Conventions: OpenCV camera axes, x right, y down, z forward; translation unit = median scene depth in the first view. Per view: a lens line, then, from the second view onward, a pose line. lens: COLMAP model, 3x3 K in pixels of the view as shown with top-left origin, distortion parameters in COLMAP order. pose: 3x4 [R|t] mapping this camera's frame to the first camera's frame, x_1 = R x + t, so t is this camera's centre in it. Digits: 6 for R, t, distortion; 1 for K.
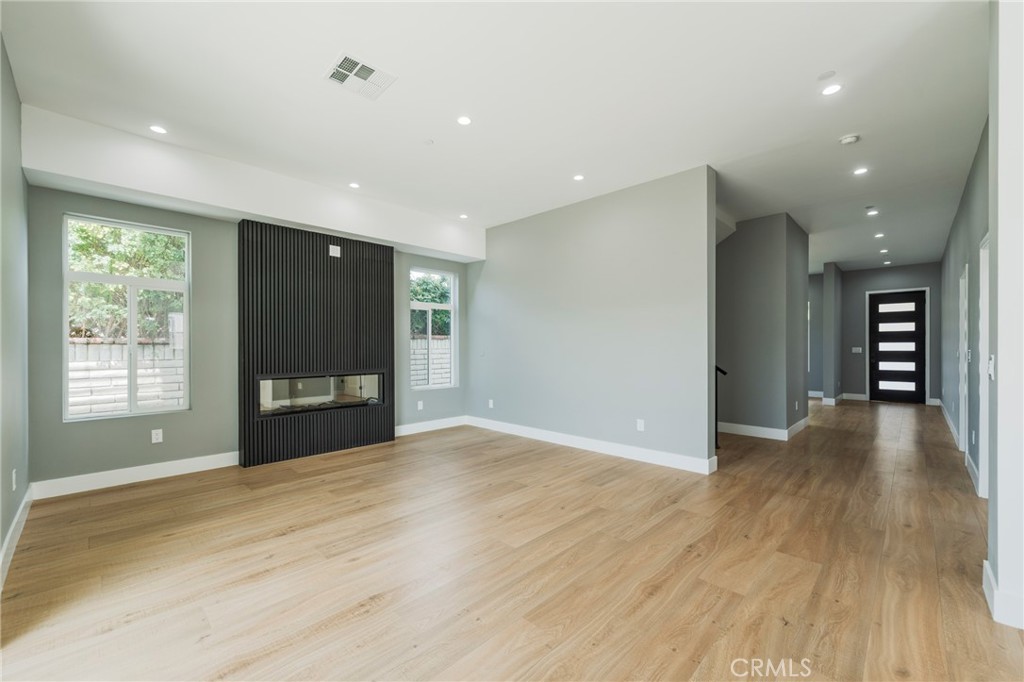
lens RADIAL K [[414.5, 0, 528.6], [0, 414.5, 346.2], [0, 0, 1]] dist [-0.002181, -0.000165]
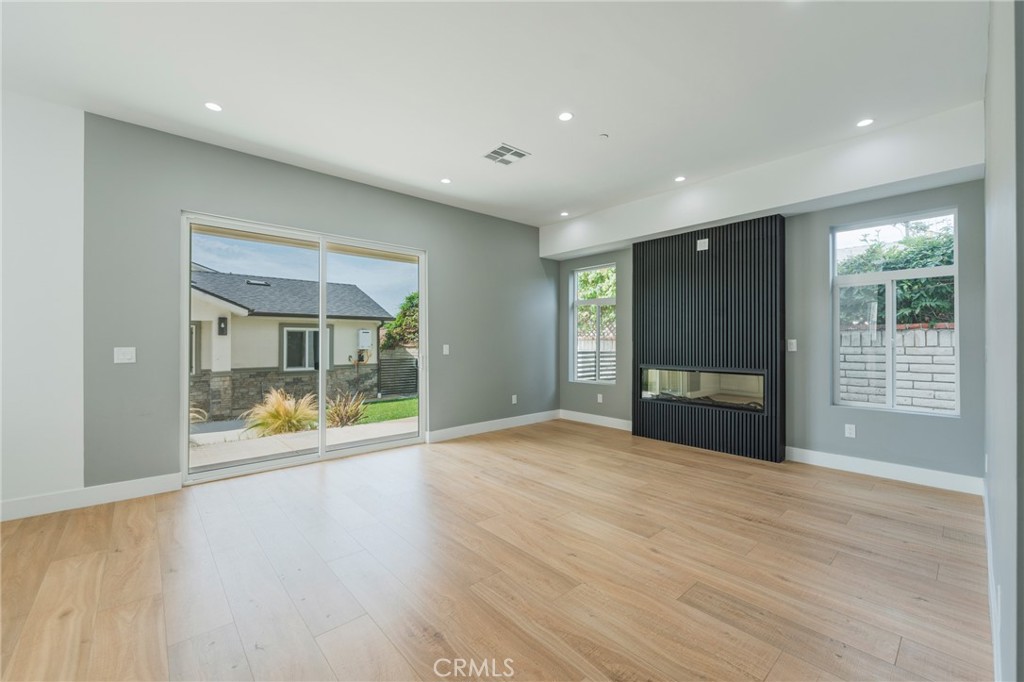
lens RADIAL K [[408.0, 0, 490.8], [0, 408.0, 341.6], [0, 0, 1]] dist [0.000138, -0.000102]
pose [[-0.116827, 0.003649, -0.993146, 0.643184], [0.001671, 0.999993, 0.003478, -0.004759], [0.993151, -0.001253, -0.116832, 0.713307]]
